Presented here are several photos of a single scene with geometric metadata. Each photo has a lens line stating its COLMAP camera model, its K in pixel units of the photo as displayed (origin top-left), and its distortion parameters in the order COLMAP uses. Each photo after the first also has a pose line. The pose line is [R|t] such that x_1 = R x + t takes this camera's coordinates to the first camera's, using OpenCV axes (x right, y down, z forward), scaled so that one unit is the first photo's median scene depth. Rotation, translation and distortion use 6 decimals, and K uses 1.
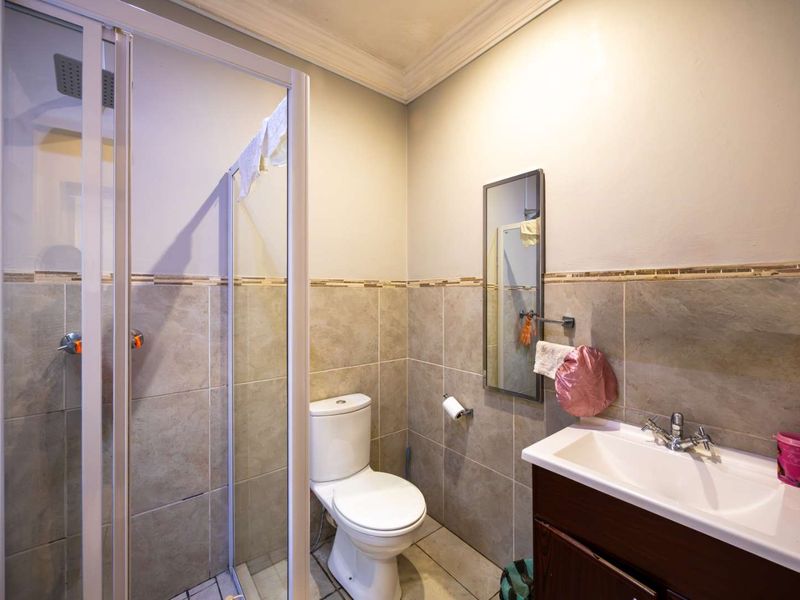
lens RADIAL K [[341.6, 0, 397.9], [0, 341.6, 296.8], [0, 0, 1]] dist [-0.003393, 0.000610]
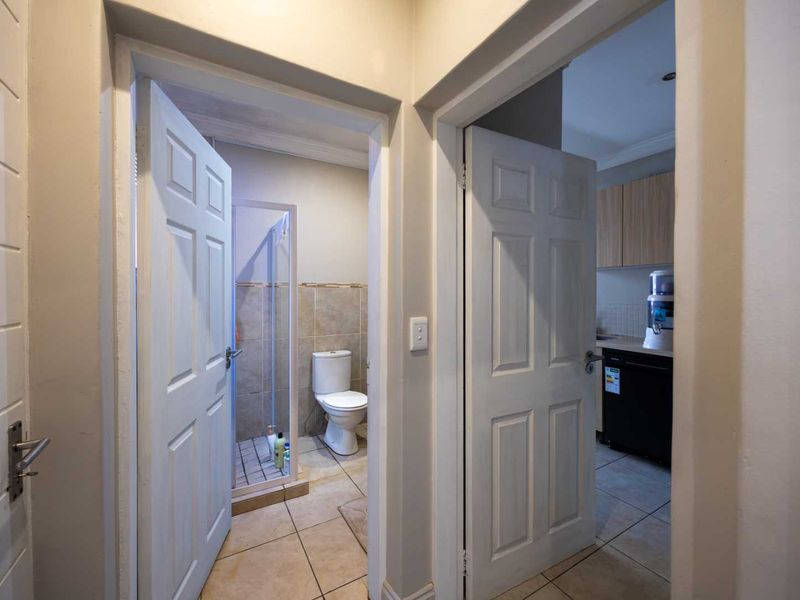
lens RADIAL K [[341.6, 0, 402.1], [0, 341.6, 297.7], [0, 0, 1]] dist [-0.003393, 0.000610]
pose [[0.992148, 0.000362, -0.125067, 0.468022], [-0.000162, 0.999999, 0.001607, 0.023738], [0.125068, -0.001574, 0.992147, -0.811289]]
